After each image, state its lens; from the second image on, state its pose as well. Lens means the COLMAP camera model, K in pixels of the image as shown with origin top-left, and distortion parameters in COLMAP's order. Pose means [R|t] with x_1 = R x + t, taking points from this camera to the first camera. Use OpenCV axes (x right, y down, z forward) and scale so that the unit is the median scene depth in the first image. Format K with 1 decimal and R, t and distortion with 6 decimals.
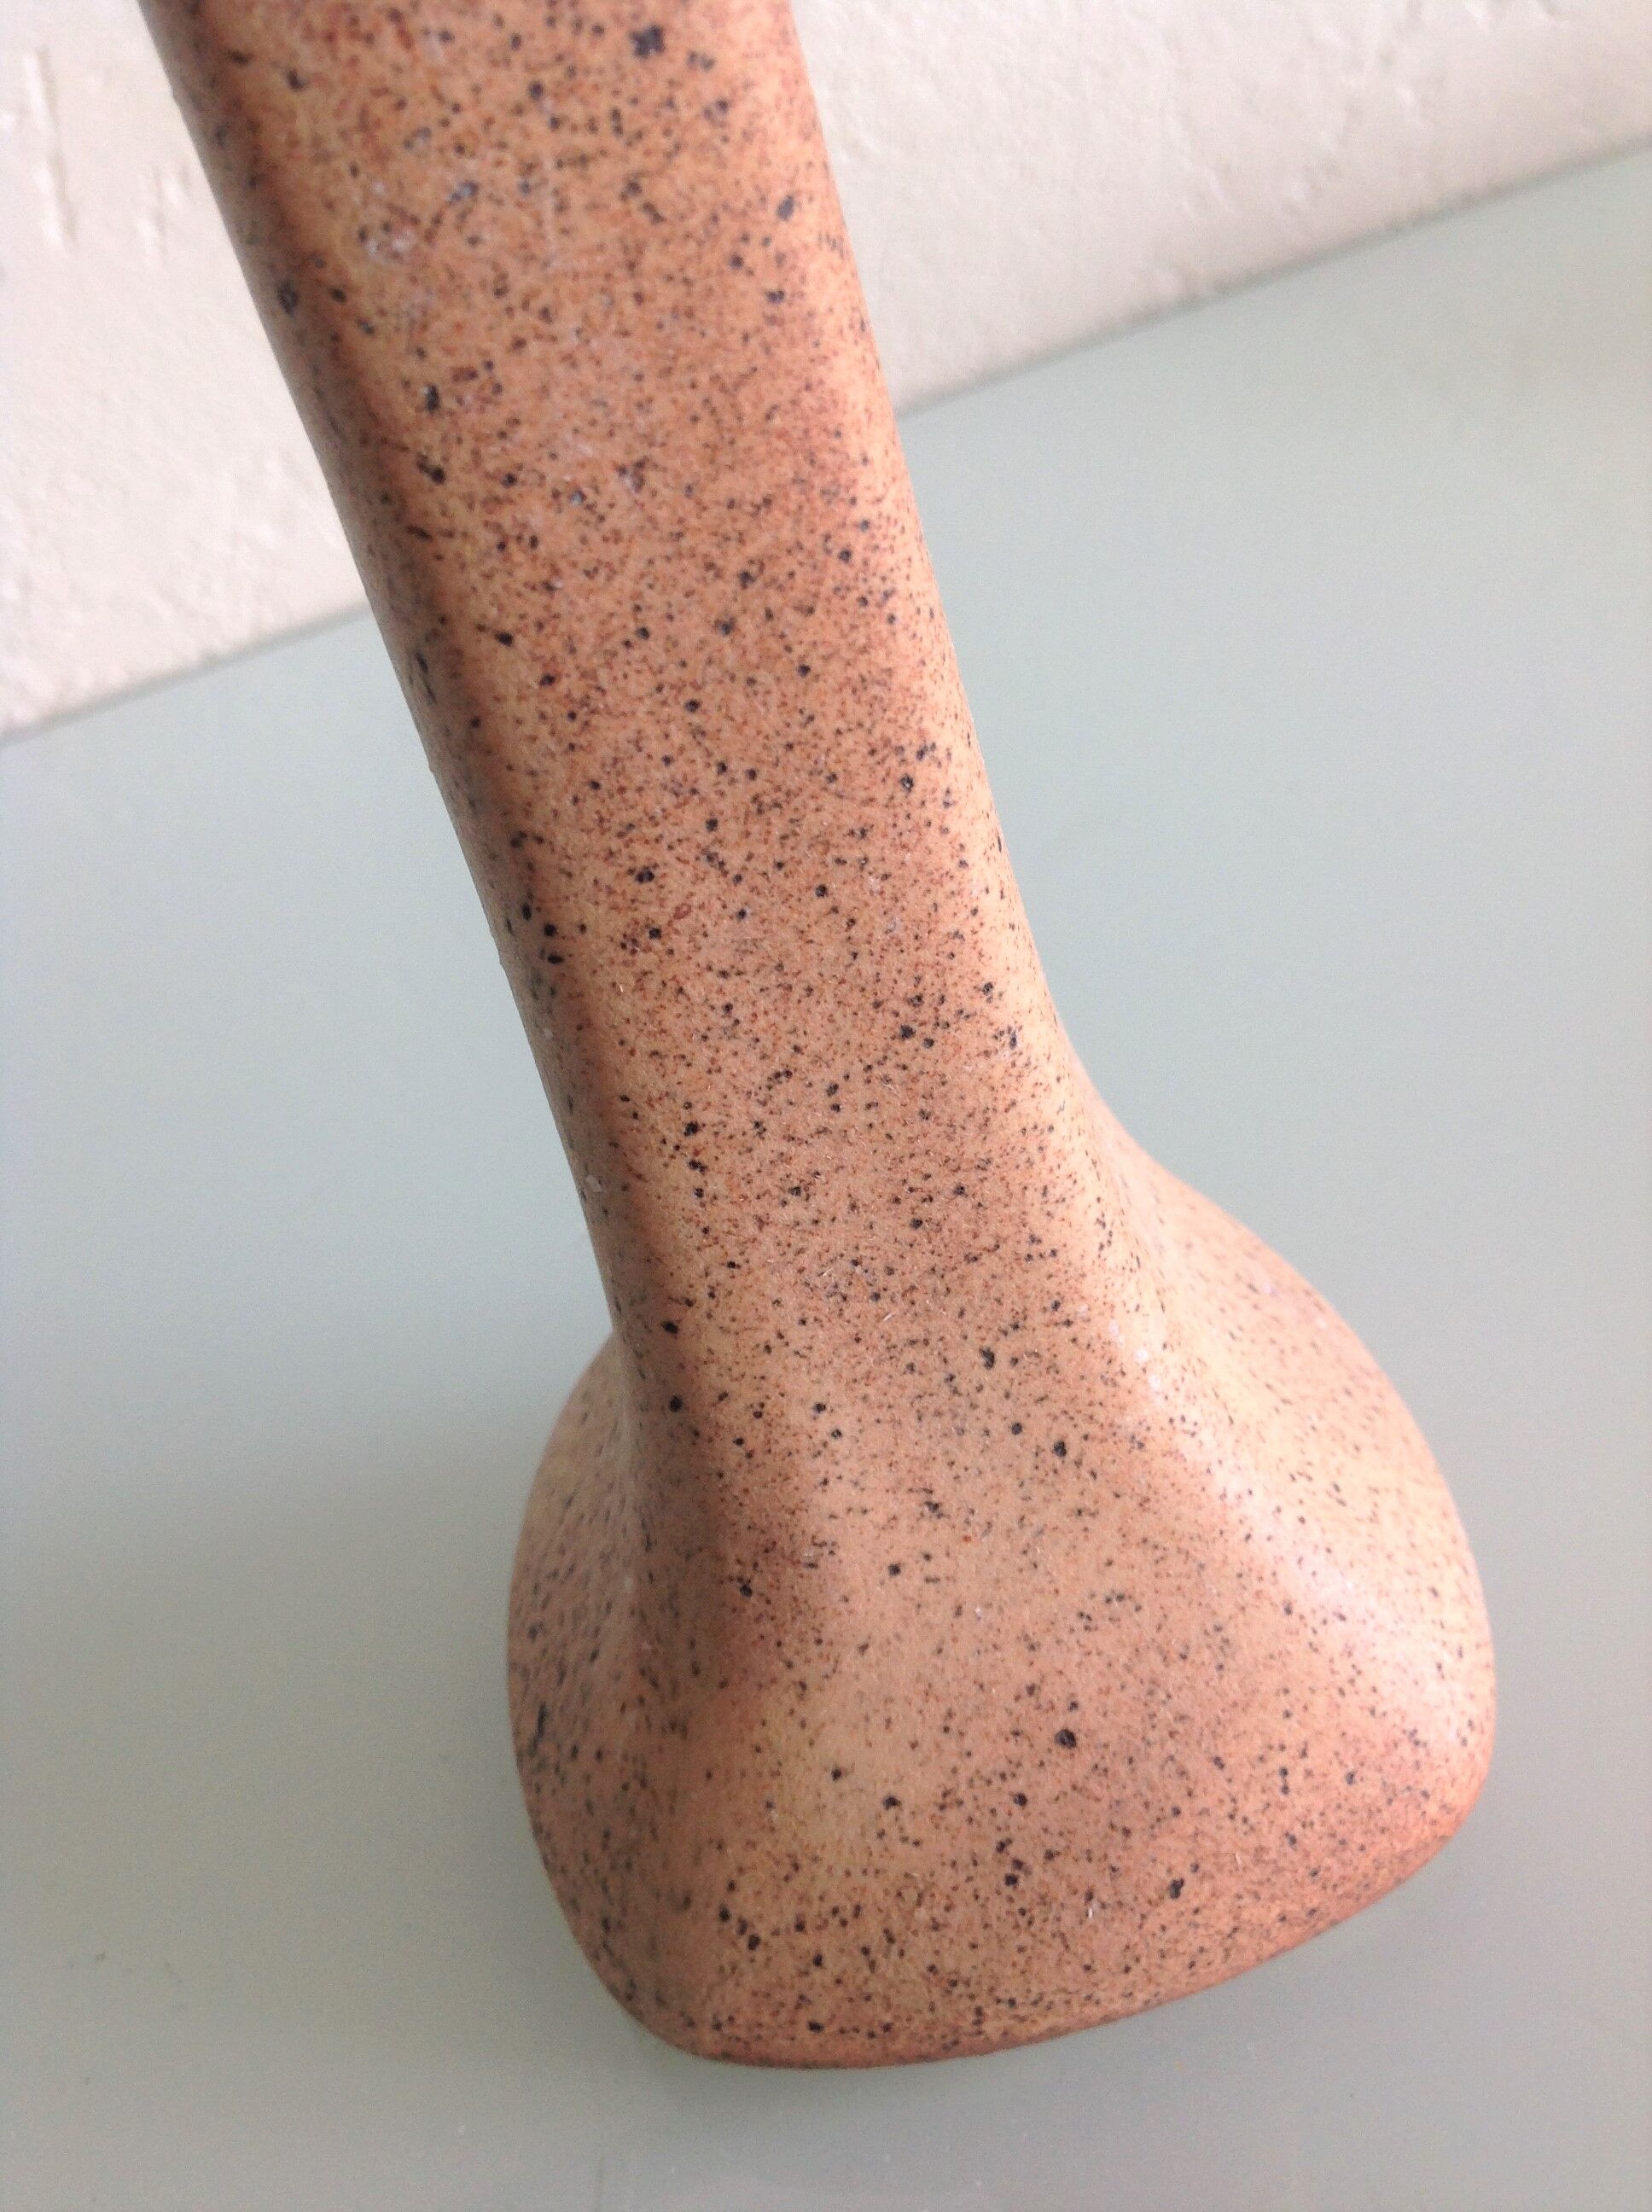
lens RADIAL K [[2180.7, 0, 816.8], [0, 2180.7, 1115.9], [0, 0, 1]] dist [0.085292, -0.254665]
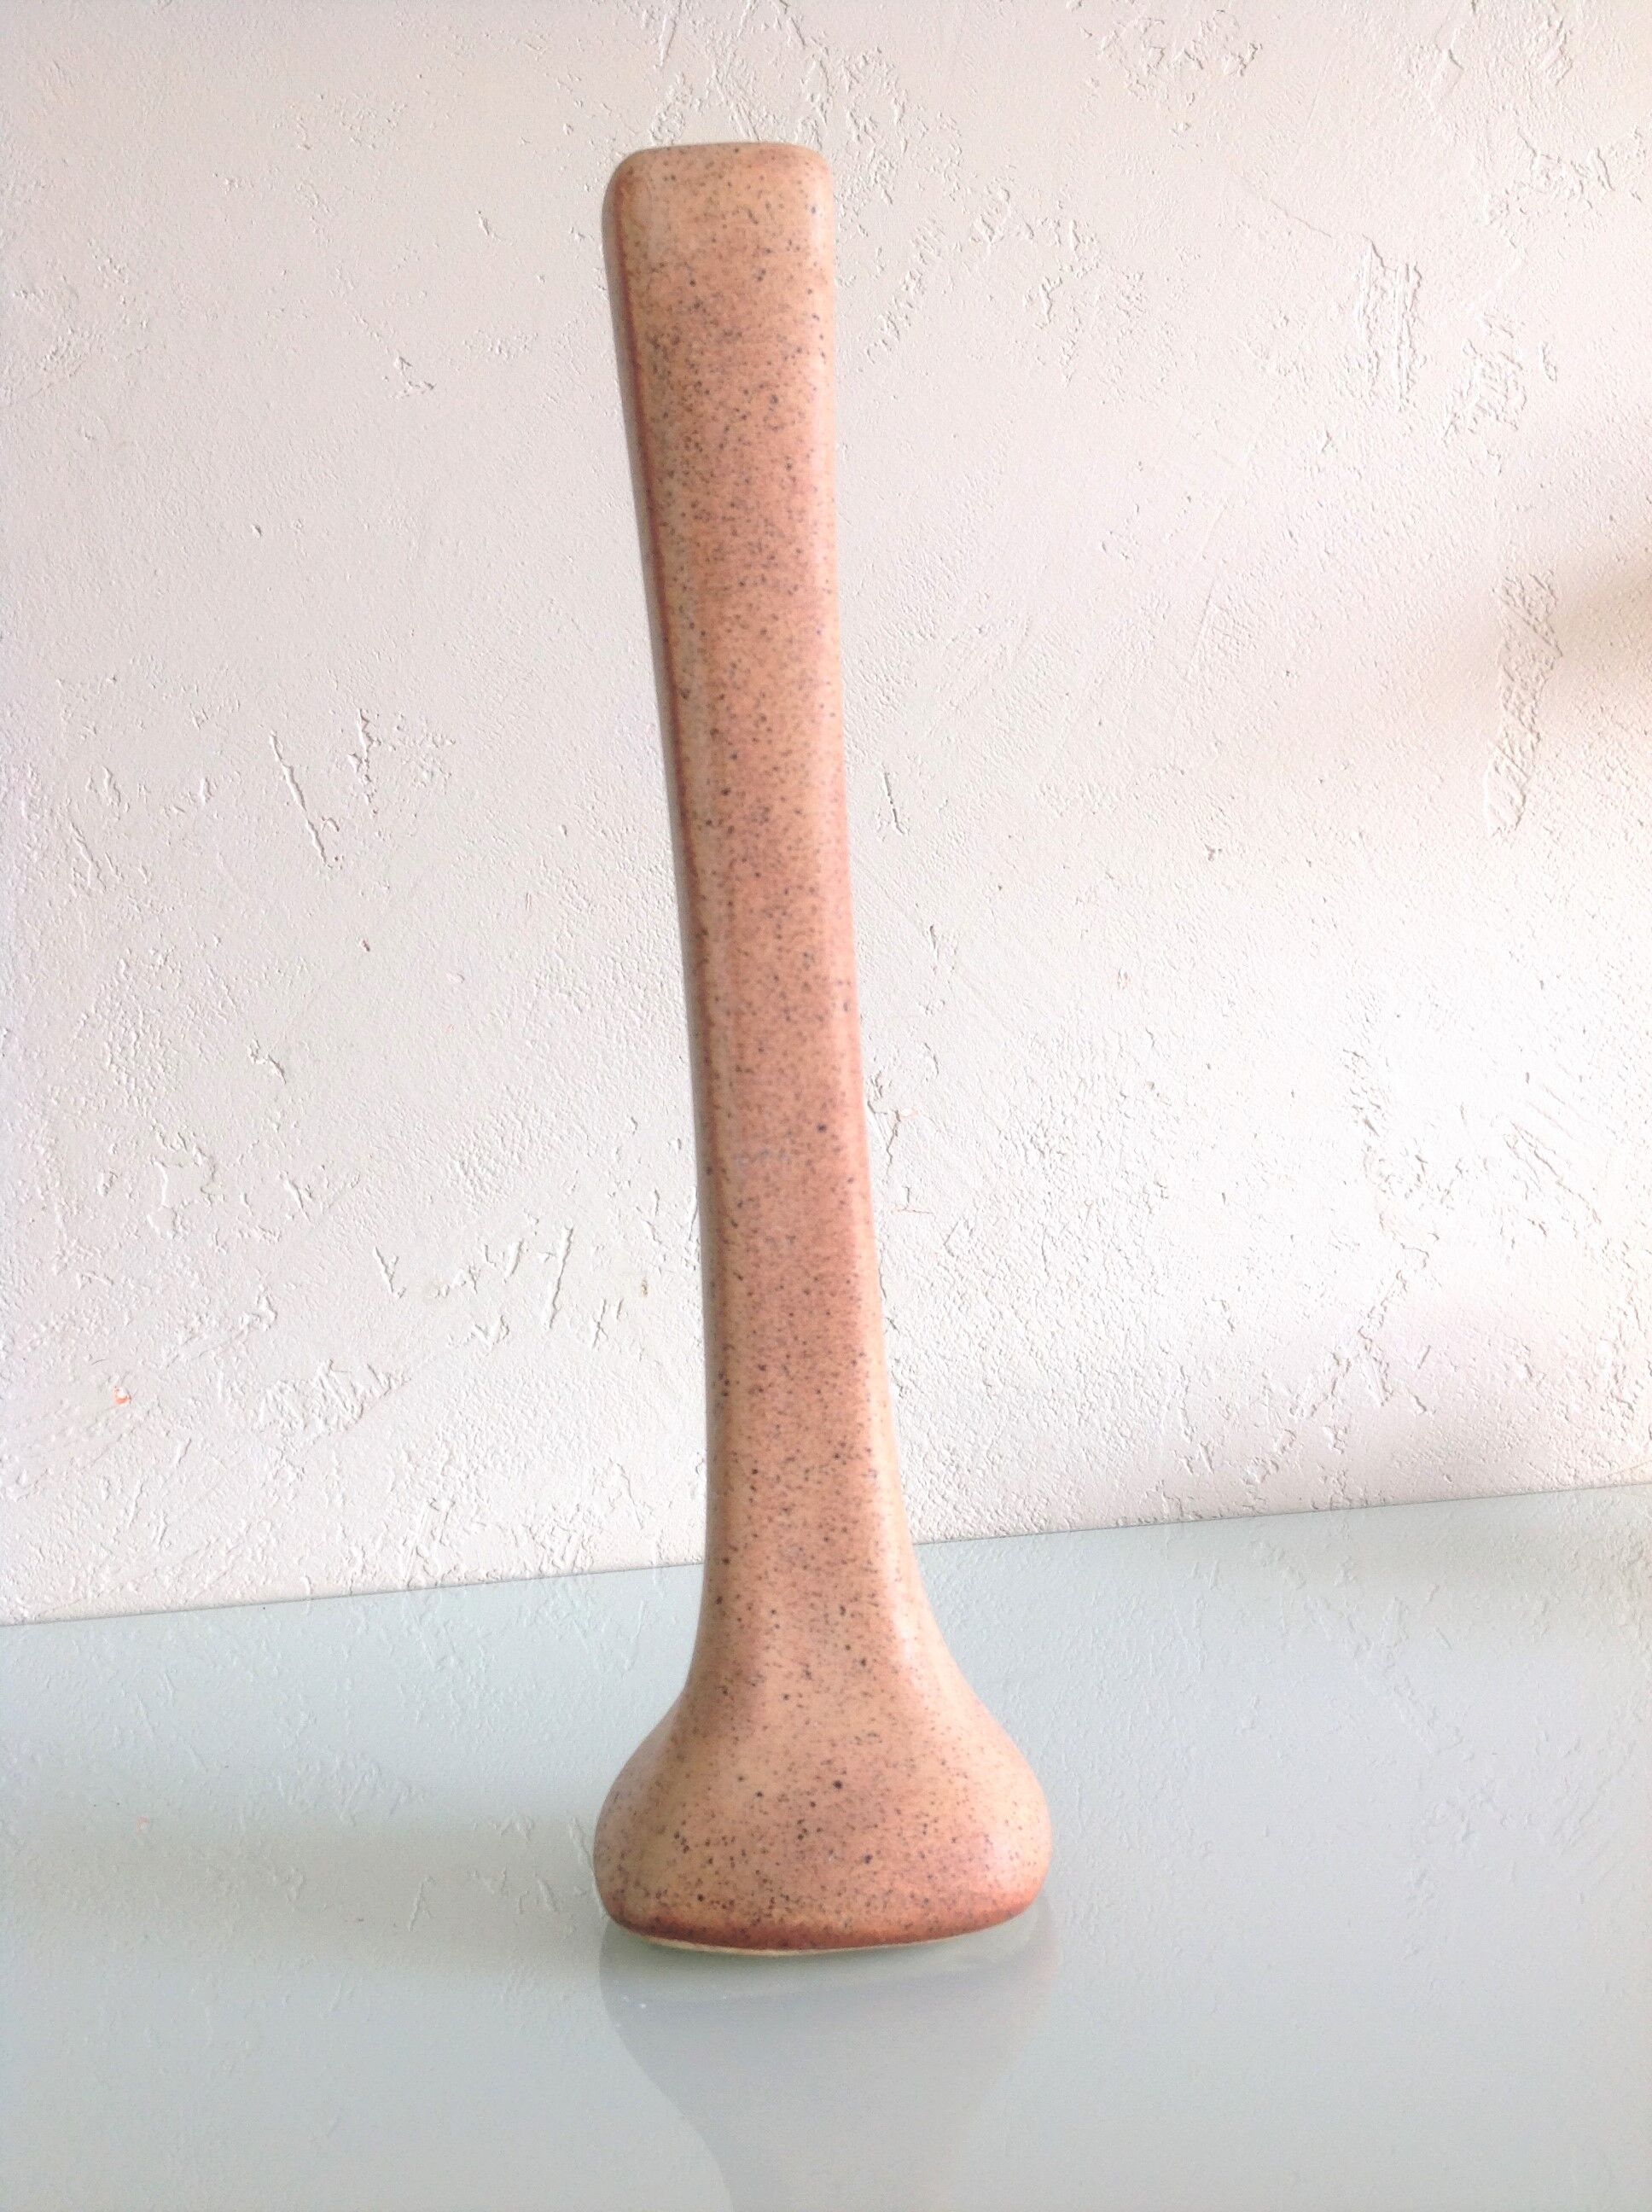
lens RADIAL K [[2180.7, 0, 816.8], [0, 2180.7, 1115.9], [0, 0, 1]] dist [0.085292, -0.254665]
pose [[0.968129, 0.183774, -0.170155, 0.382627], [-0.249016, 0.778951, -0.575523, 1.152213], [0.026776, 0.599552, 0.799888, -1.401906]]
